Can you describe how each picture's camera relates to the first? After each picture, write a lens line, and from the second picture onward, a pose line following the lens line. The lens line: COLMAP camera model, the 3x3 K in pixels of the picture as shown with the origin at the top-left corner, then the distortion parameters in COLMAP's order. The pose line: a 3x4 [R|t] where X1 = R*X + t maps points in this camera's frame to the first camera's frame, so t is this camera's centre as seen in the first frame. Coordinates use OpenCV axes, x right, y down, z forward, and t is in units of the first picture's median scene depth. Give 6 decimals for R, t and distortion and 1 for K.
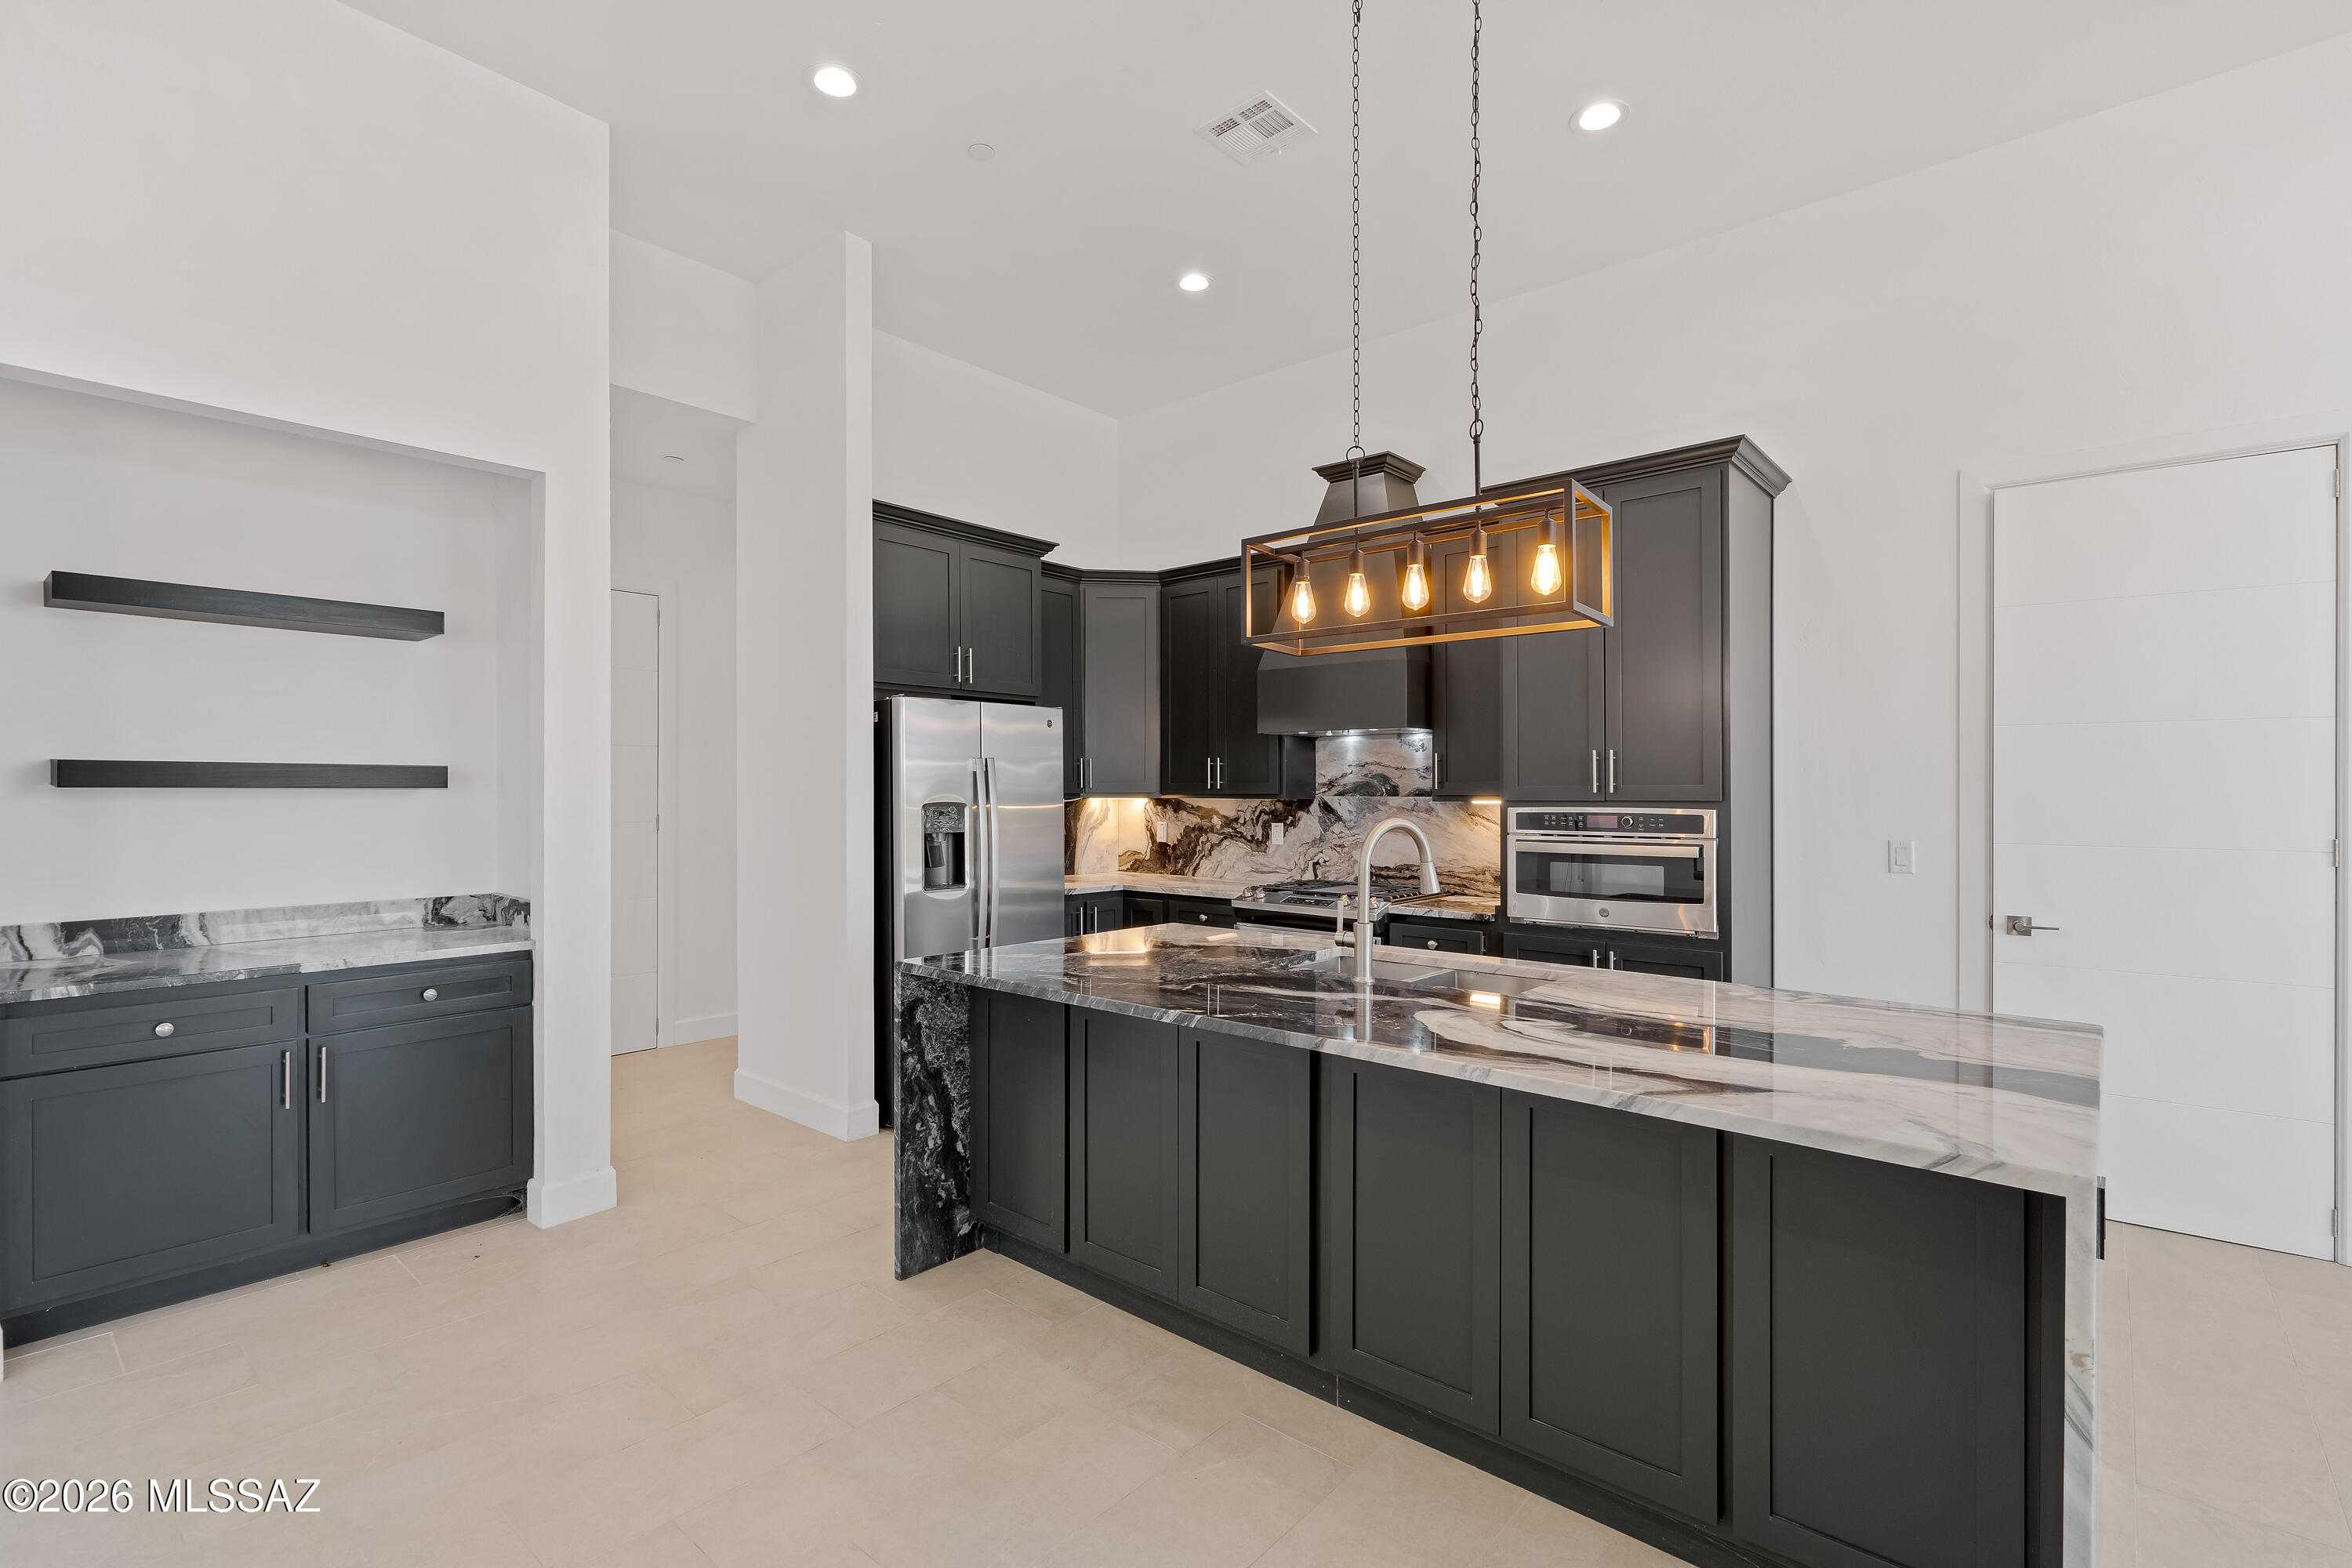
lens RADIAL K [[1076.8, 0, 1173.0], [0, 1076.8, 789.3], [0, 0, 1]] dist [-0.002659, -0.000151]
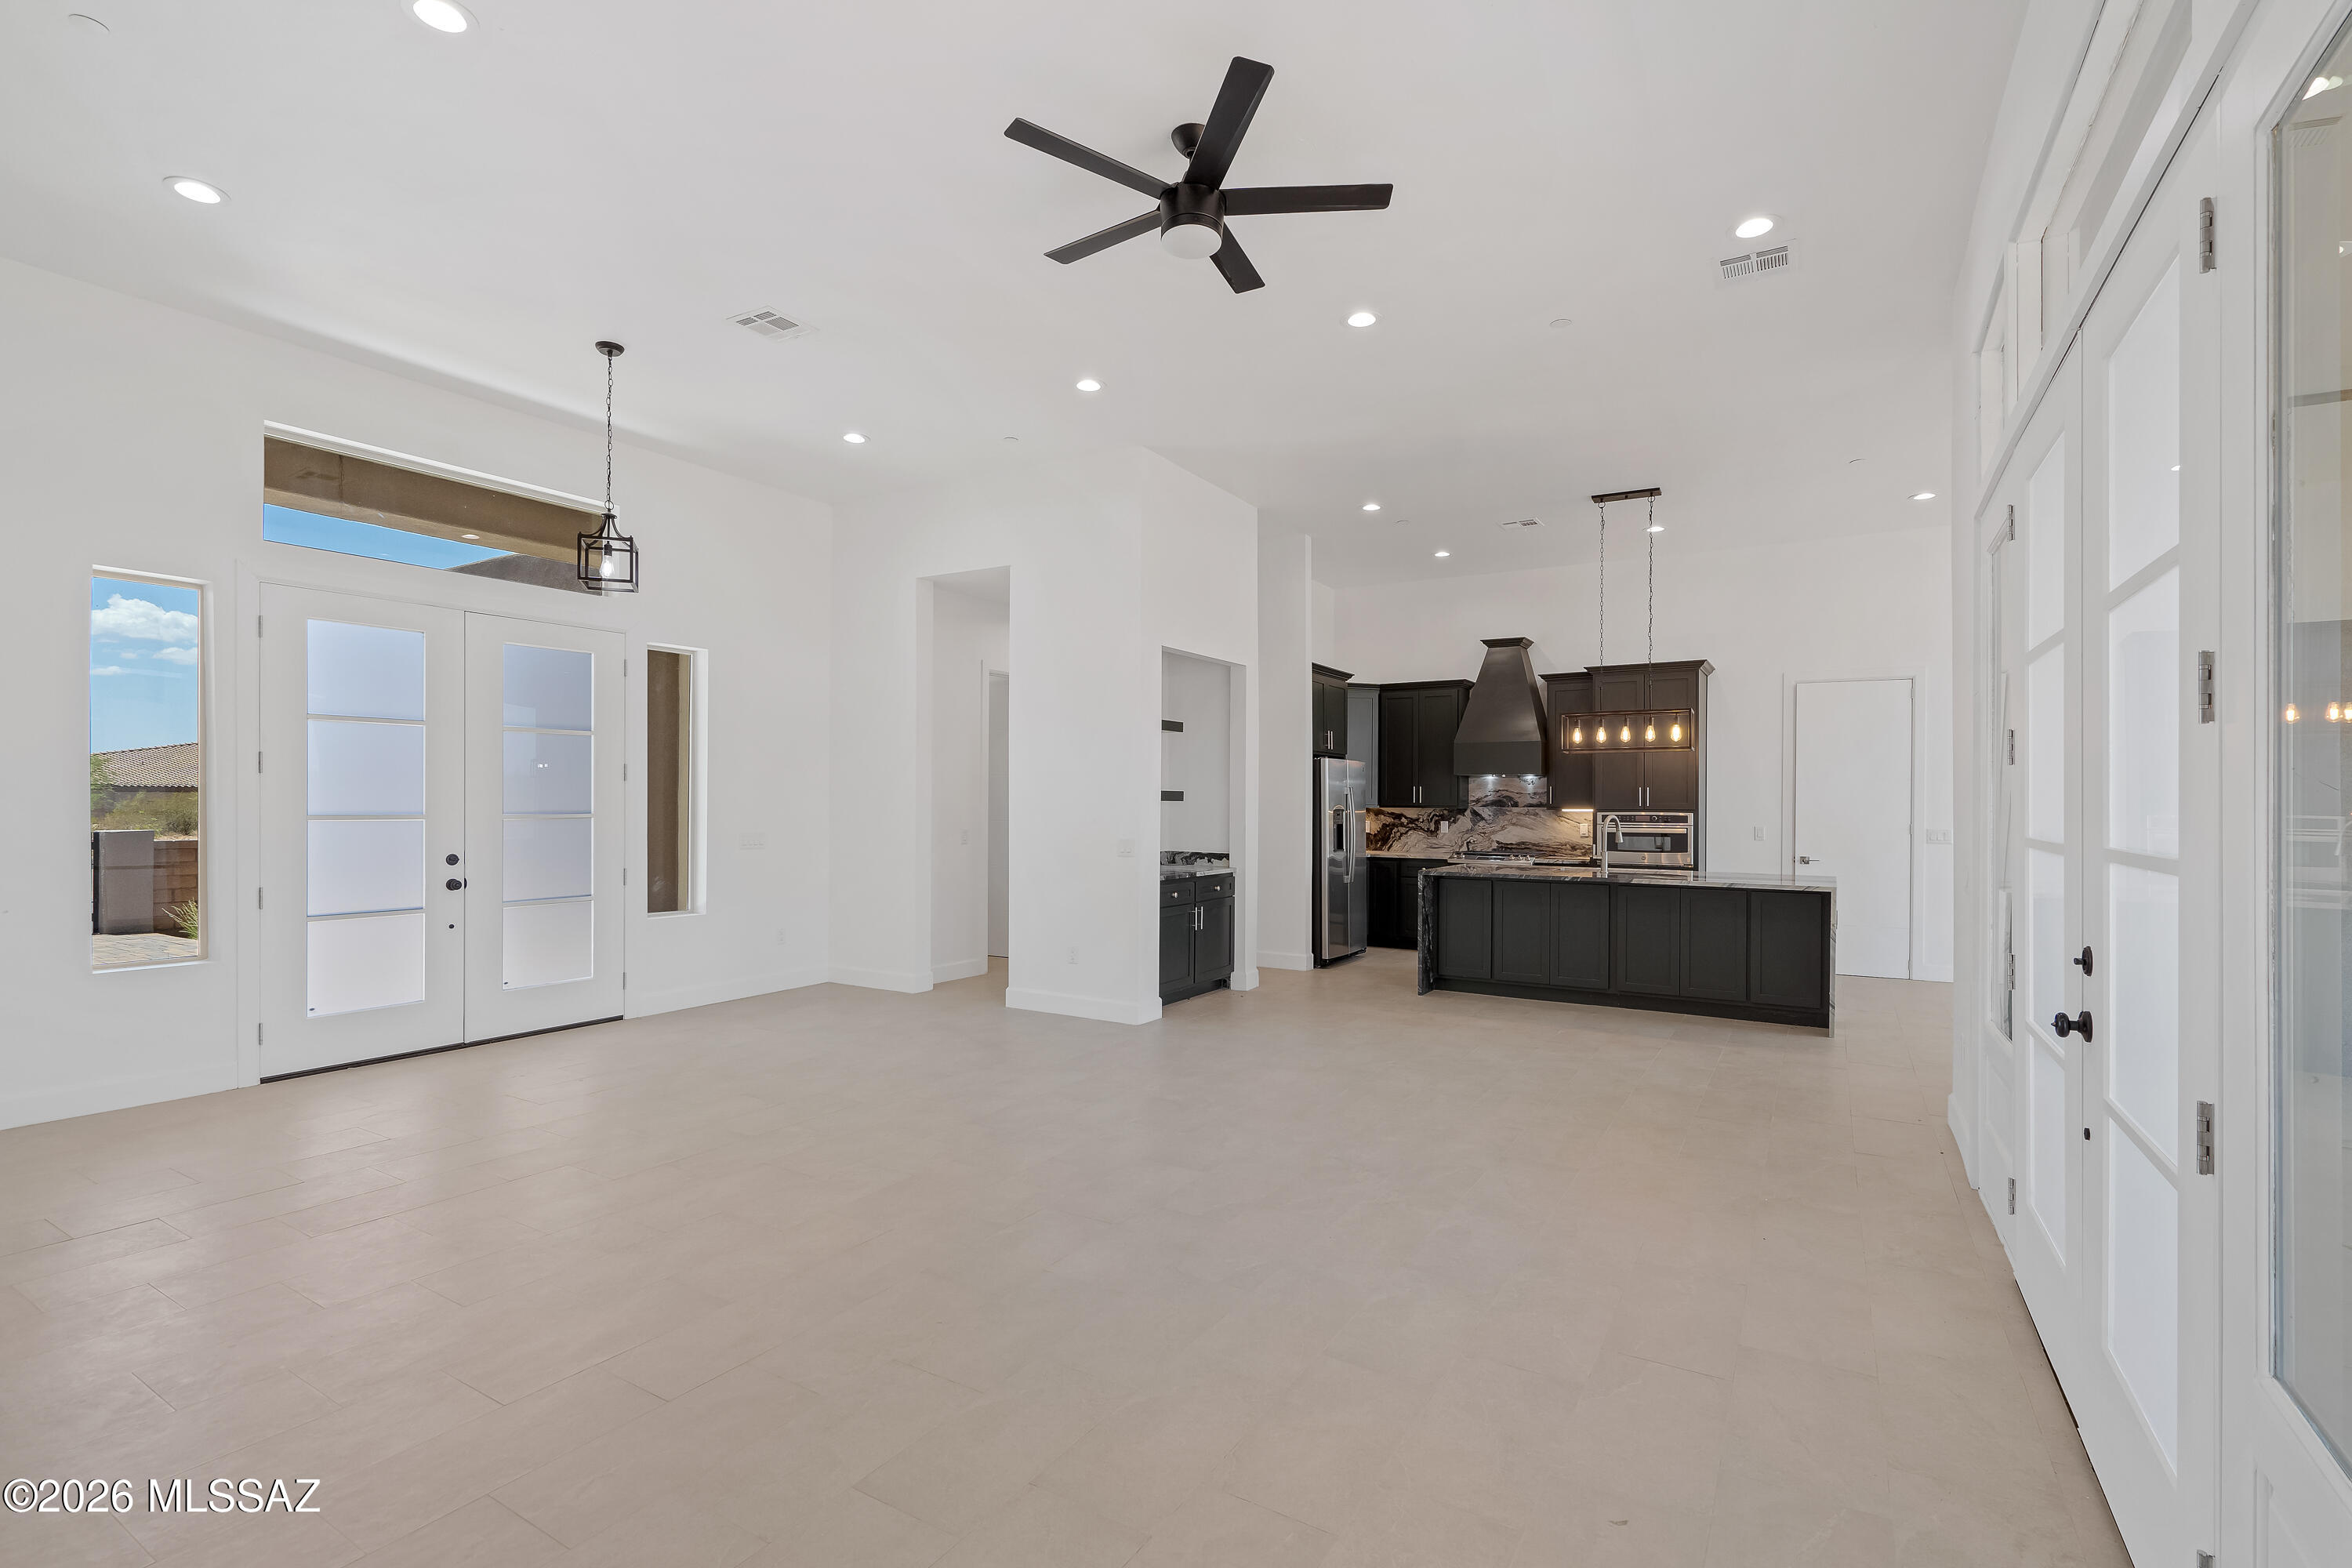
lens RADIAL K [[1091.1, 0, 1176.3], [0, 1091.1, 803.9], [0, 0, 1]] dist [0.001025, 0.000174]
pose [[0.984590, 0.004728, 0.174817, -0.764700], [-0.005338, 0.999981, 0.003018, -0.002378], [-0.174799, -0.003905, 0.984596, -0.866528]]
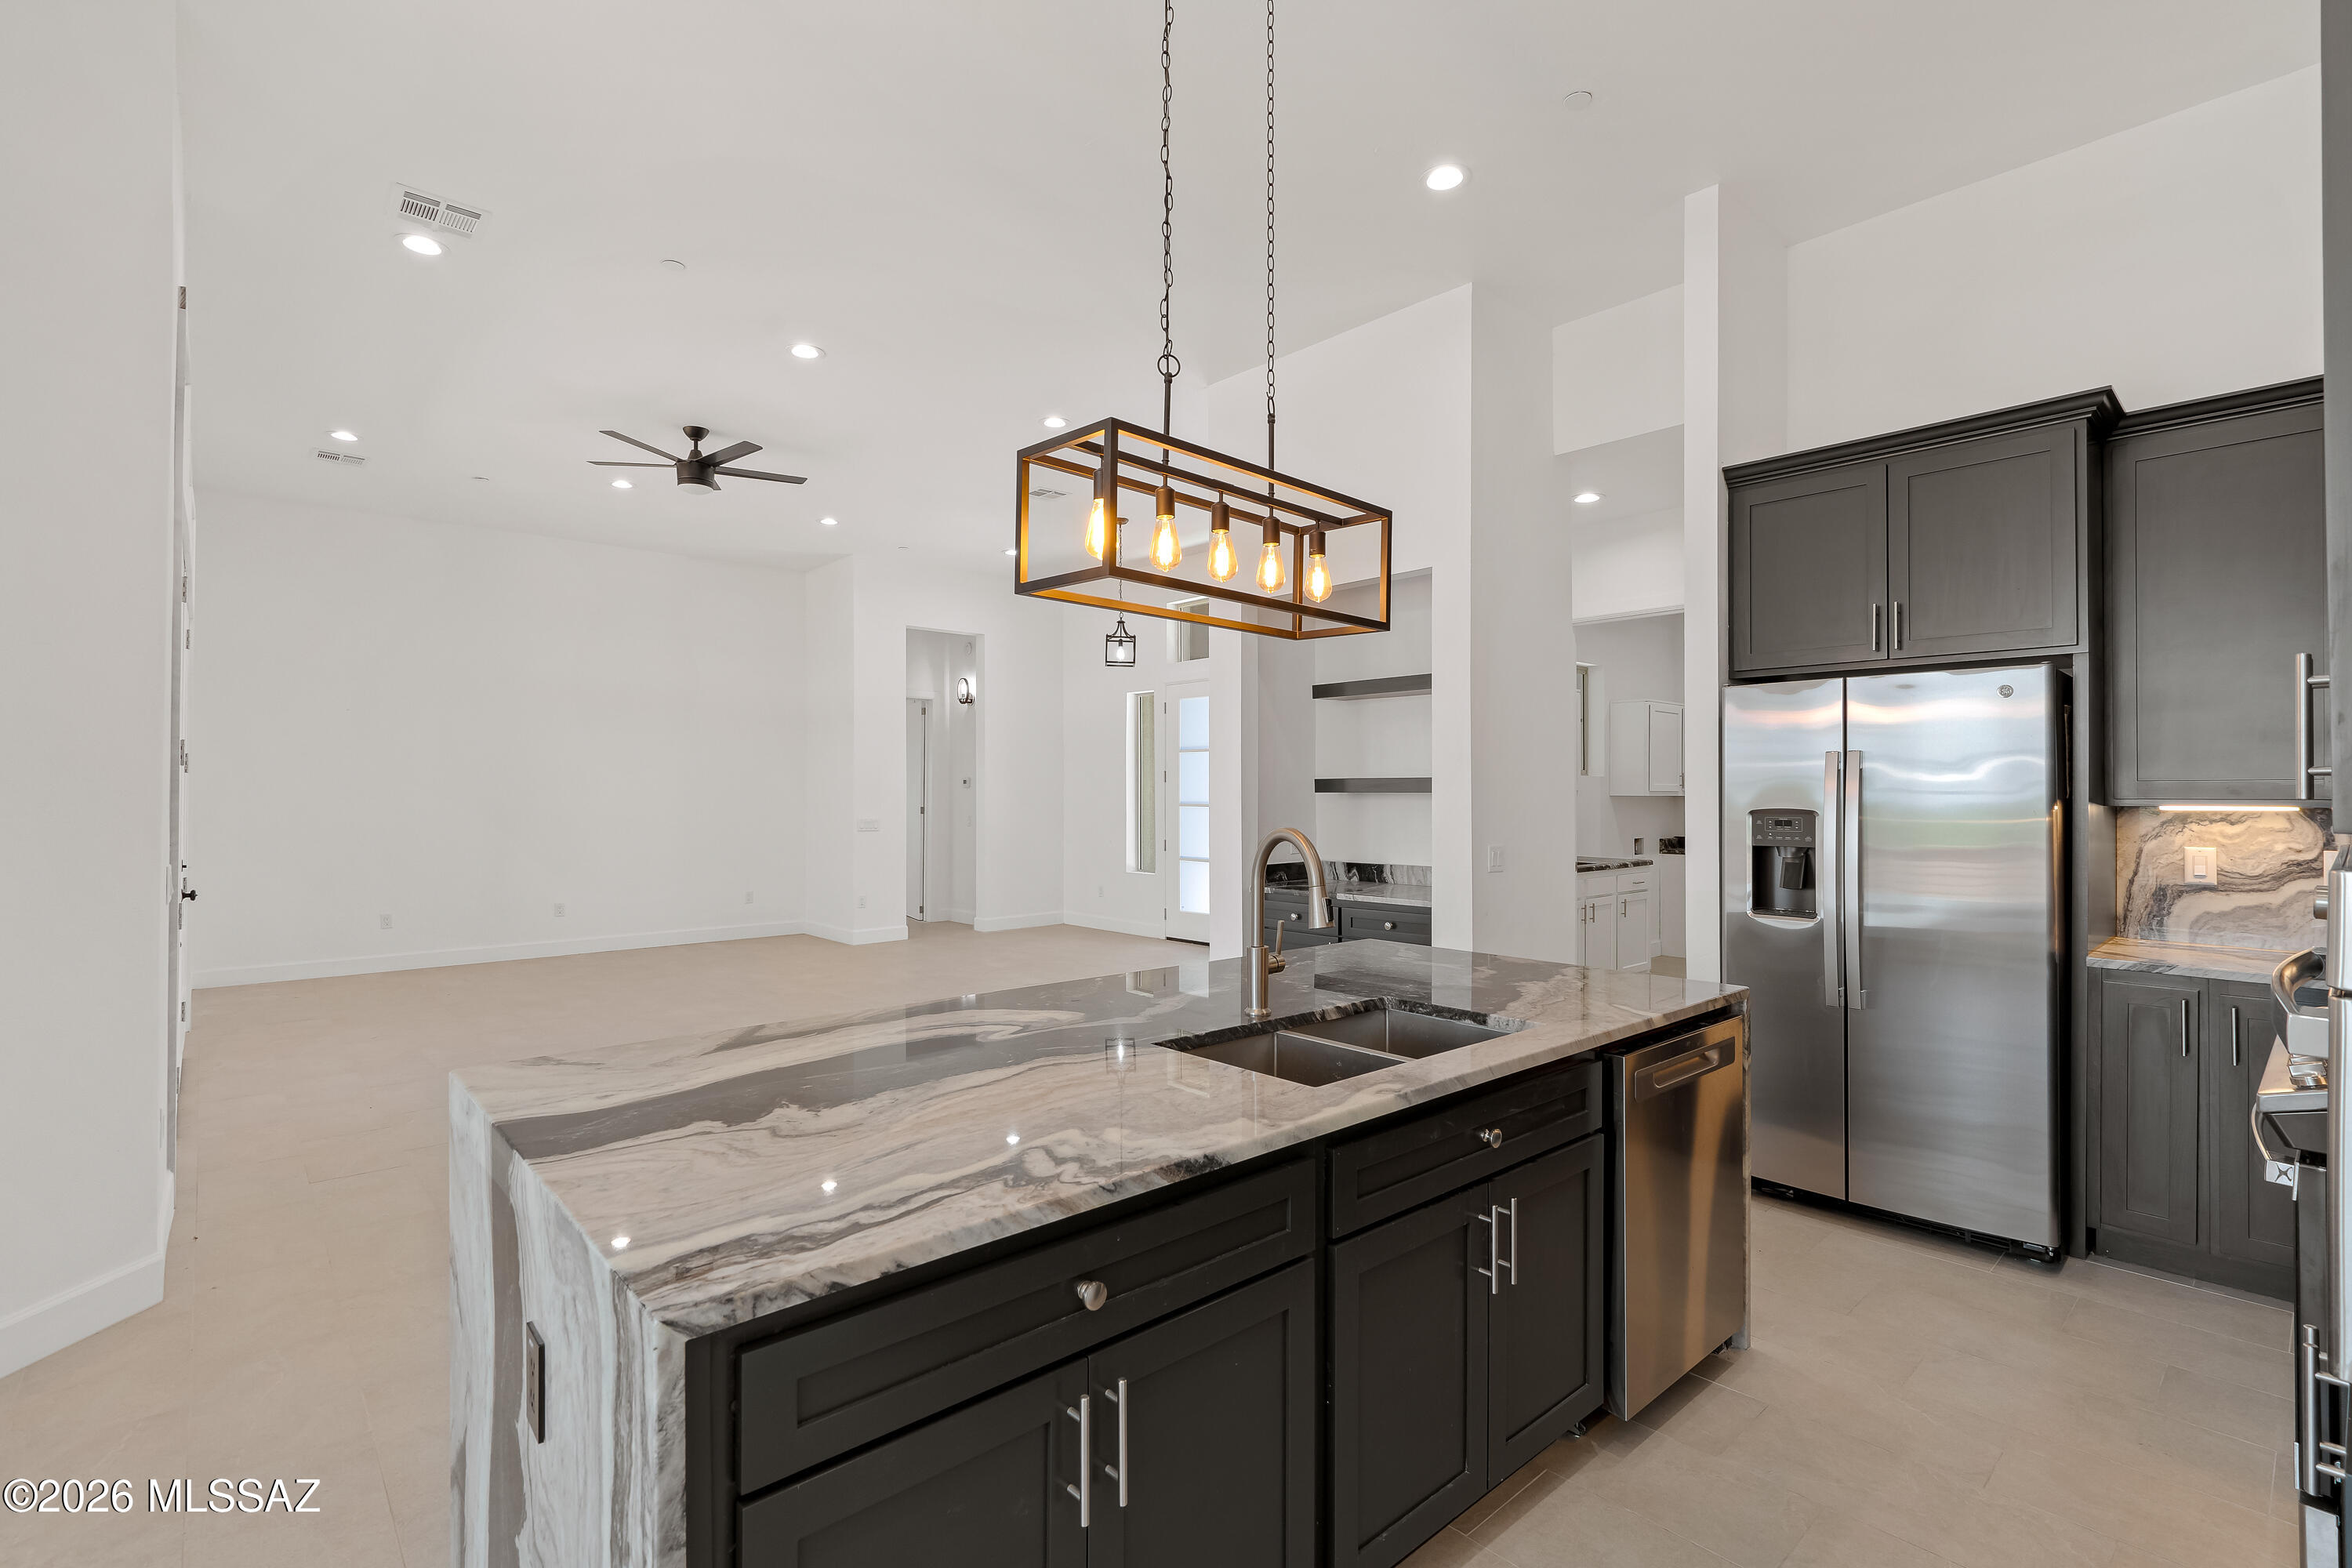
lens RADIAL K [[1065.9, 0, 1176.0], [0, 1065.9, 784.0], [0, 0, 1]] dist [-0.000666, 0.000191]
pose [[-0.114441, -0.009083, -0.993389, 0.558813], [0.000151, 0.999958, -0.009160, 0.000427], [0.993430, -0.001198, -0.114435, 0.562551]]
